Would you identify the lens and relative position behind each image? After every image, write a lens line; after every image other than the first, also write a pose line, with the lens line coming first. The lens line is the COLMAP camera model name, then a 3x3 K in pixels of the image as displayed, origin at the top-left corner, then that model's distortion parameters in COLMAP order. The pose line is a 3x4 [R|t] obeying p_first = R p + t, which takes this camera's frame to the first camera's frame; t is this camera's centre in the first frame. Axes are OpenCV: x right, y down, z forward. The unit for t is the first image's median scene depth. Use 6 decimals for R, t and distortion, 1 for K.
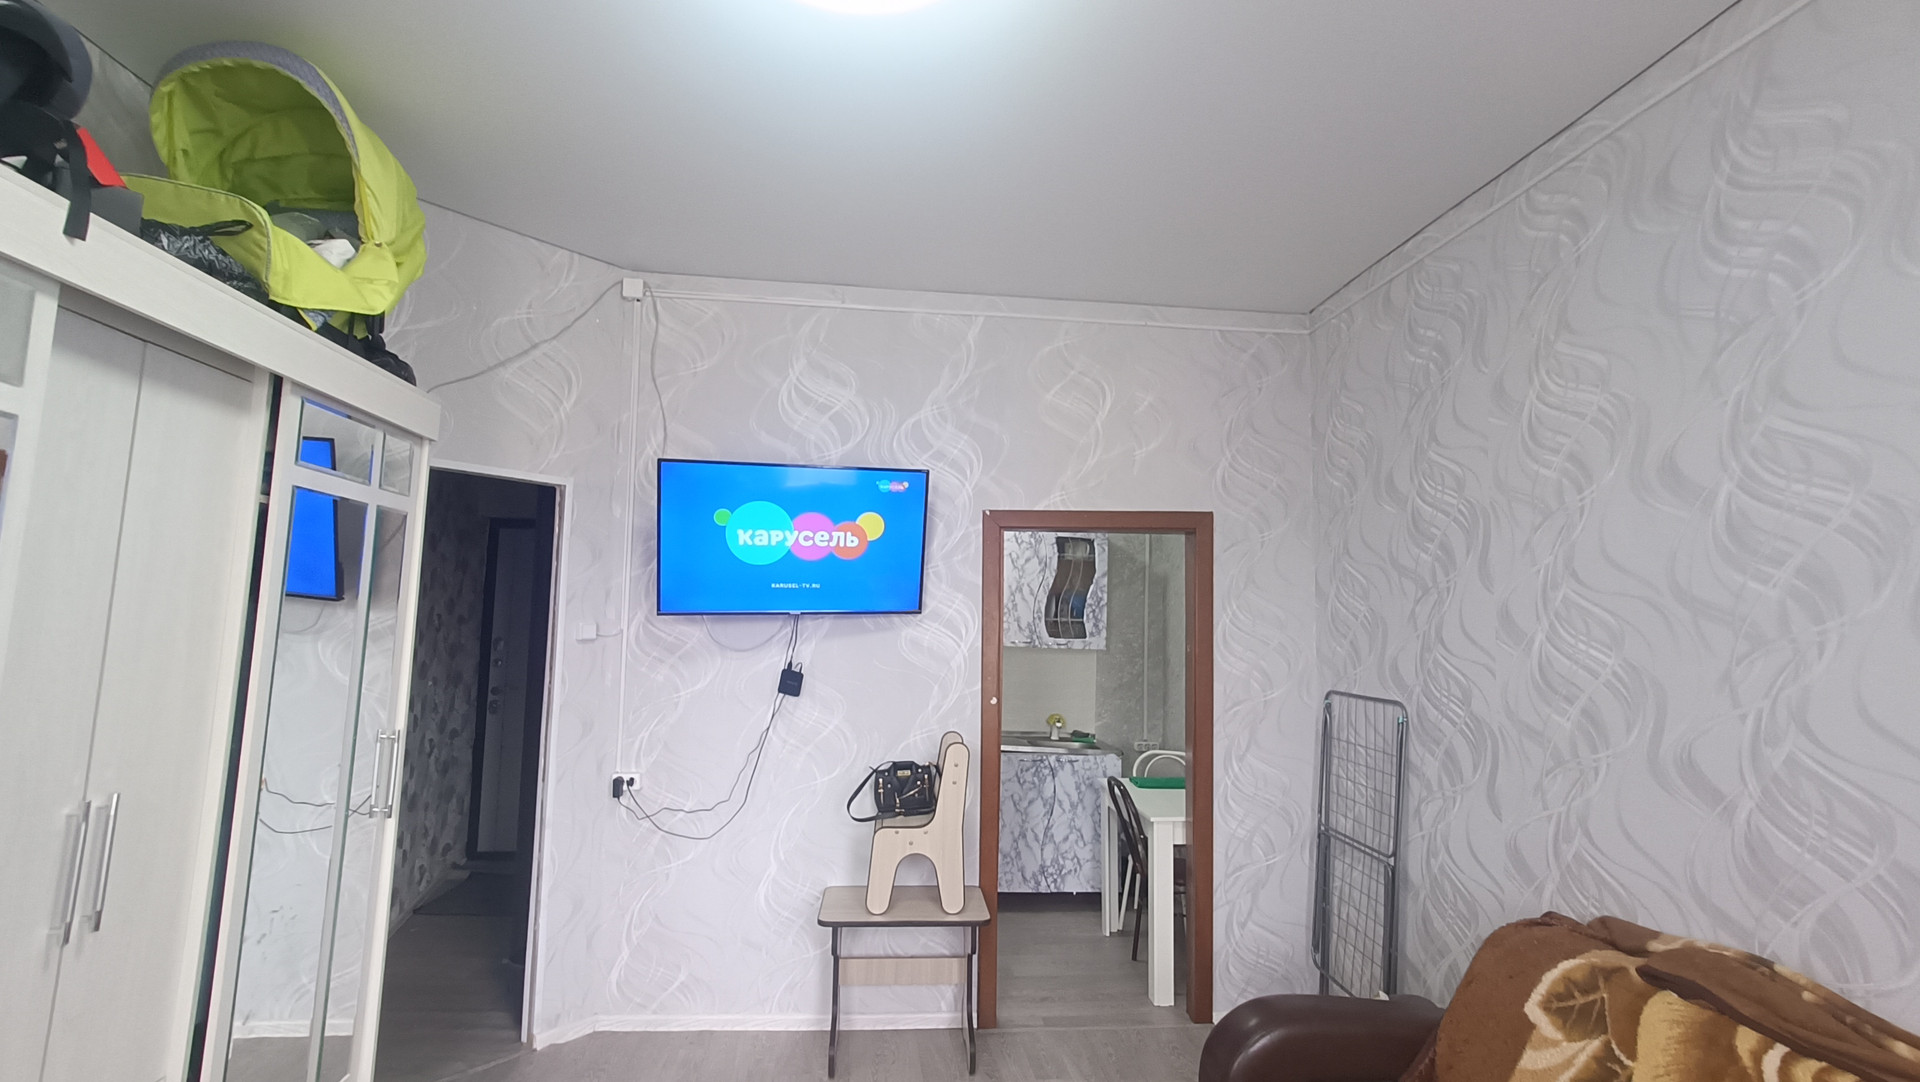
lens RADIAL K [[875.5, 0, 957.2], [0, 875.5, 543.8], [0, 0, 1]] dist [0.009223, 0.000299]
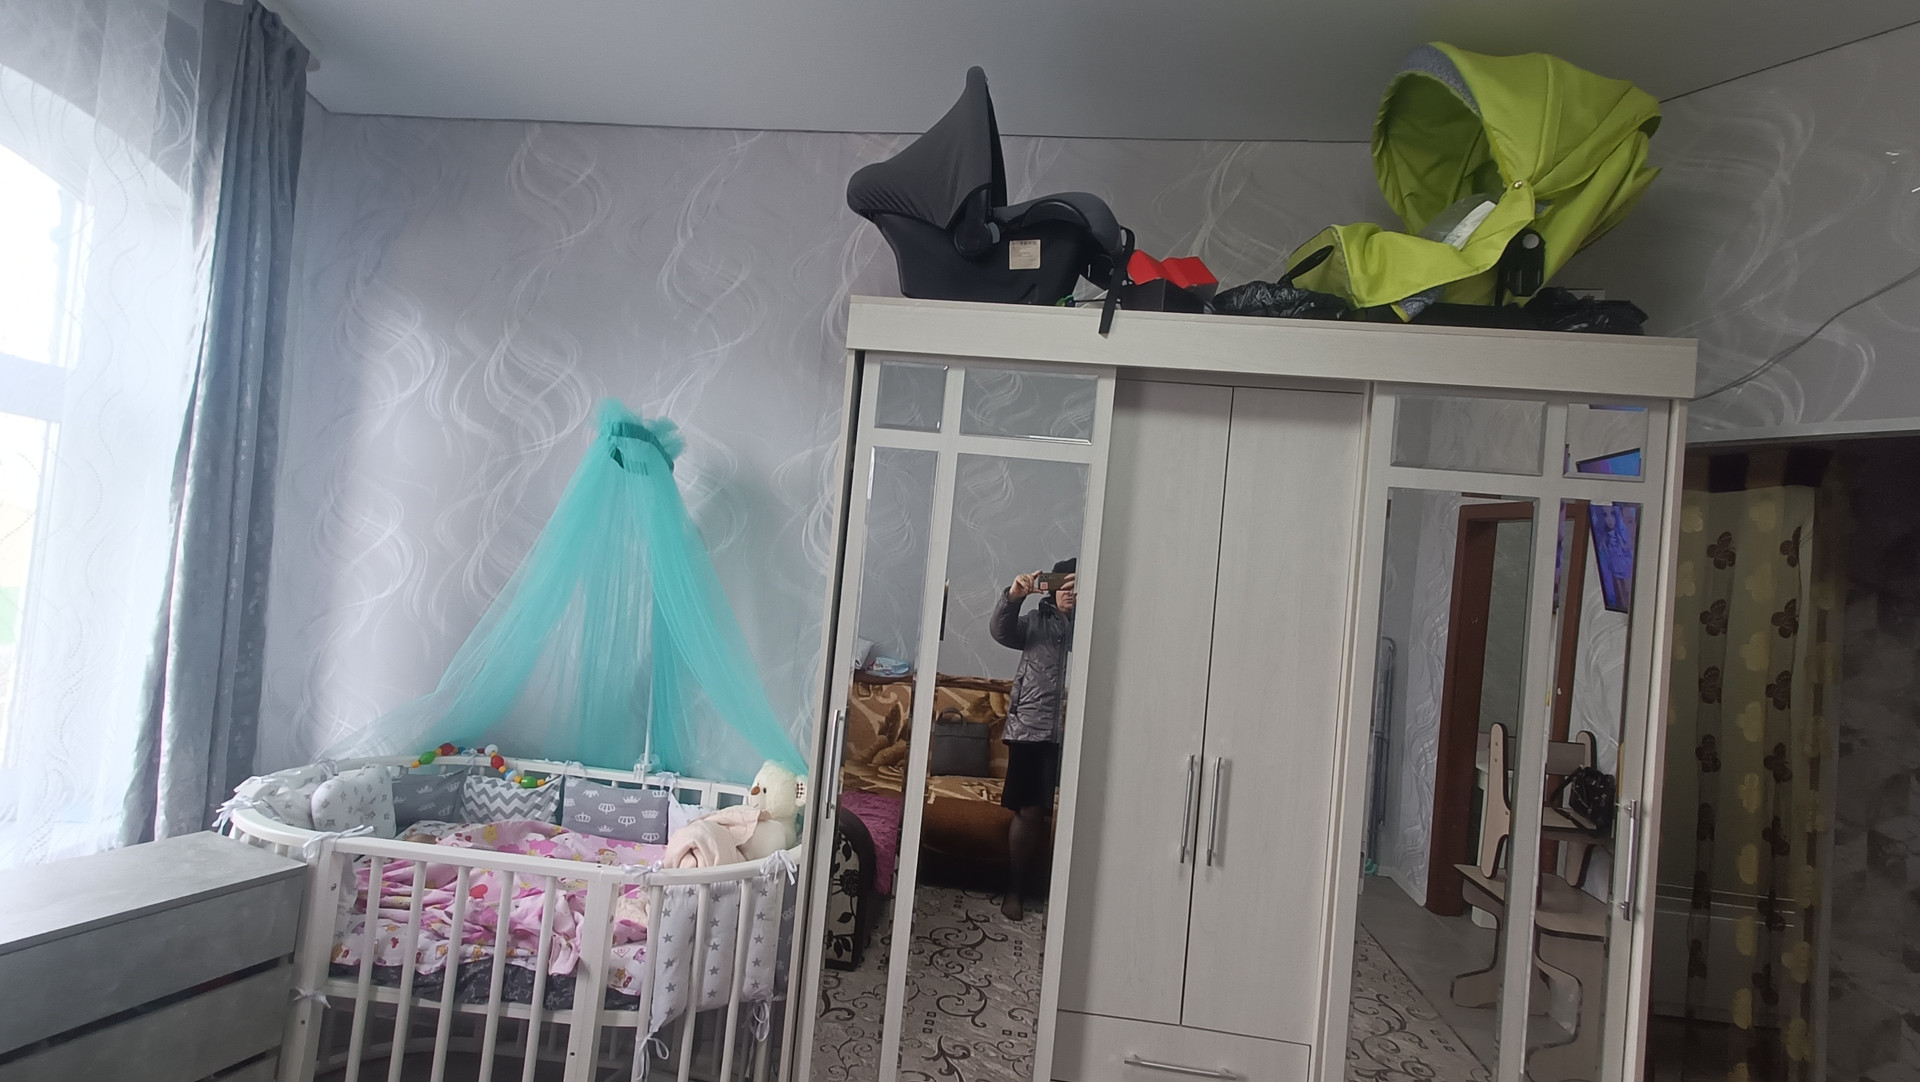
lens RADIAL K [[875.5, 0, 957.2], [0, 875.5, 543.8], [0, 0, 1]] dist [0.009223, 0.000299]
pose [[-0.215975, -0.083269, -0.972842, 0.246052], [-0.002614, 0.996403, -0.084705, 0.068651], [0.976395, -0.015751, -0.215416, 0.696249]]
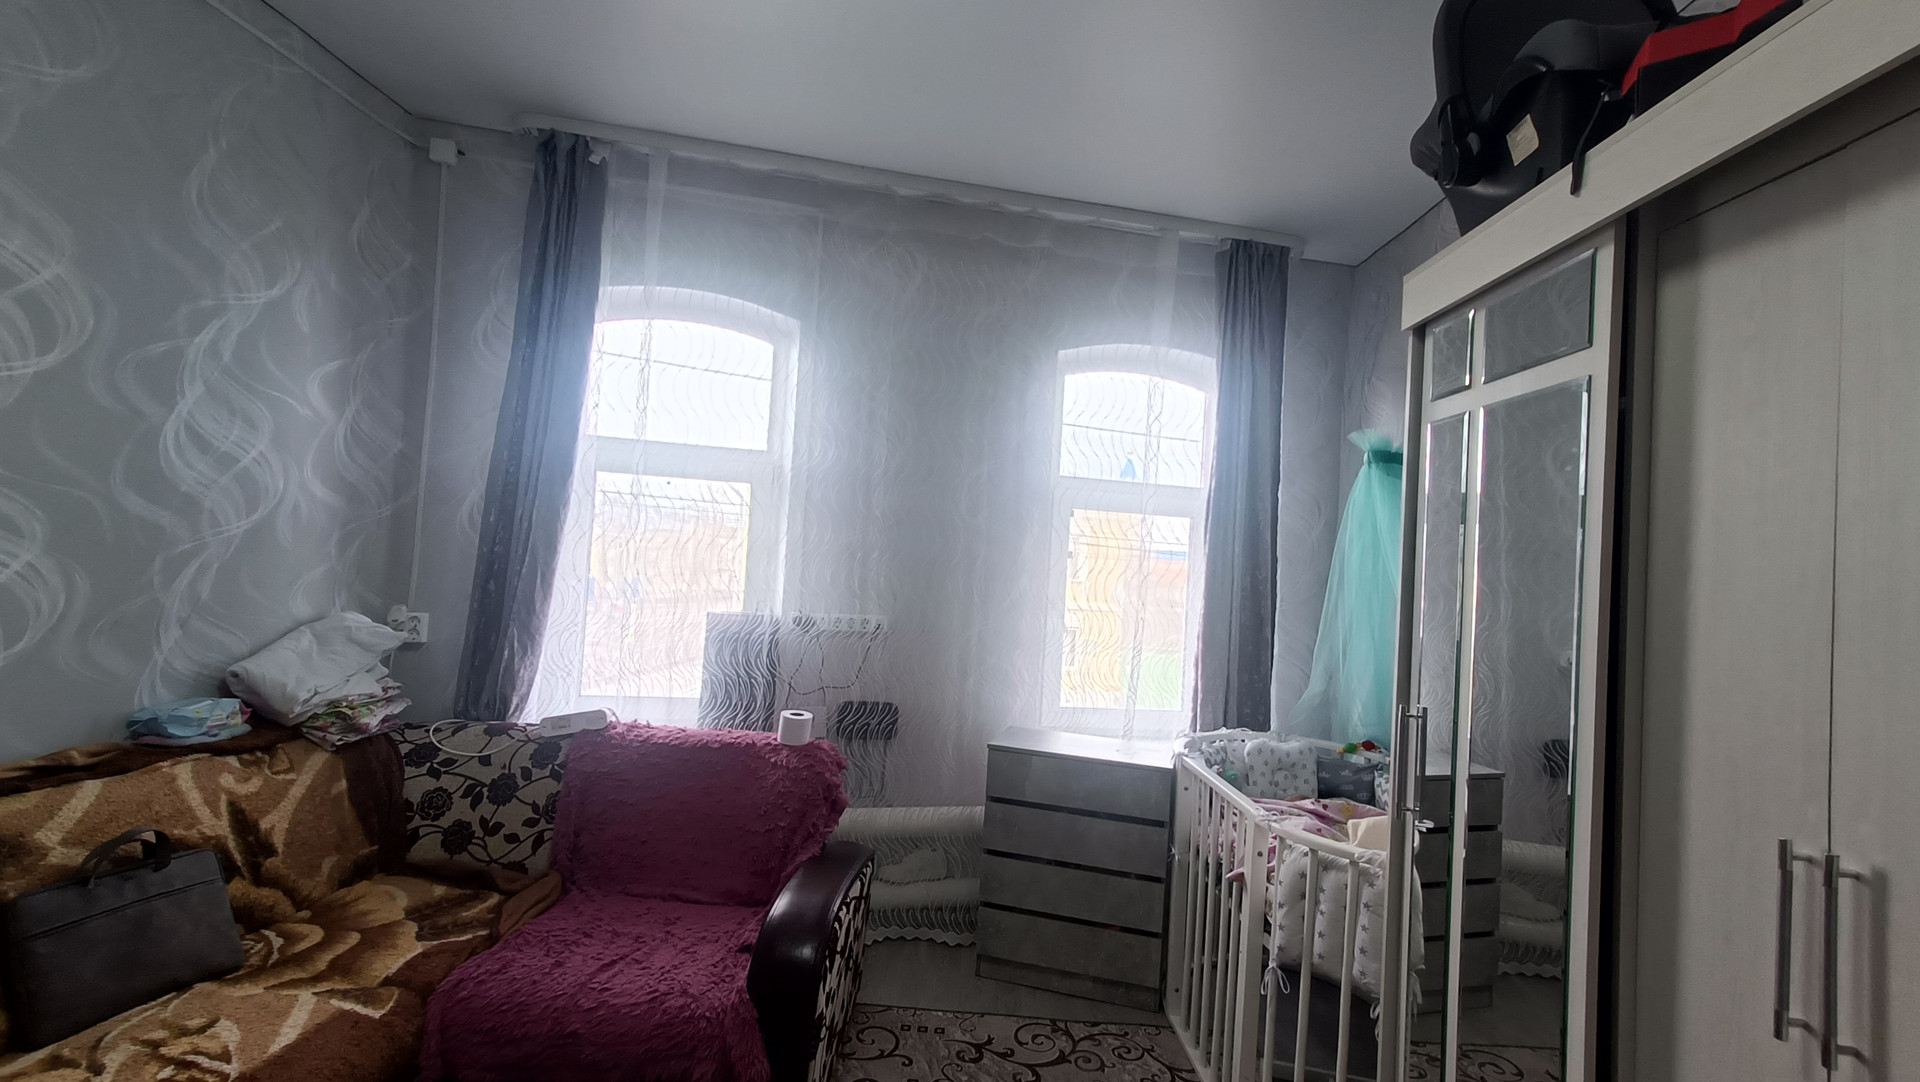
lens RADIAL K [[875.5, 0, 957.2], [0, 875.5, 543.8], [0, 0, 1]] dist [0.009223, 0.000299]
pose [[-0.986684, -0.085840, 0.138153, -0.268626], [-0.101158, 0.988995, -0.107965, 0.139899], [-0.127365, -0.120503, -0.984509, 1.268962]]
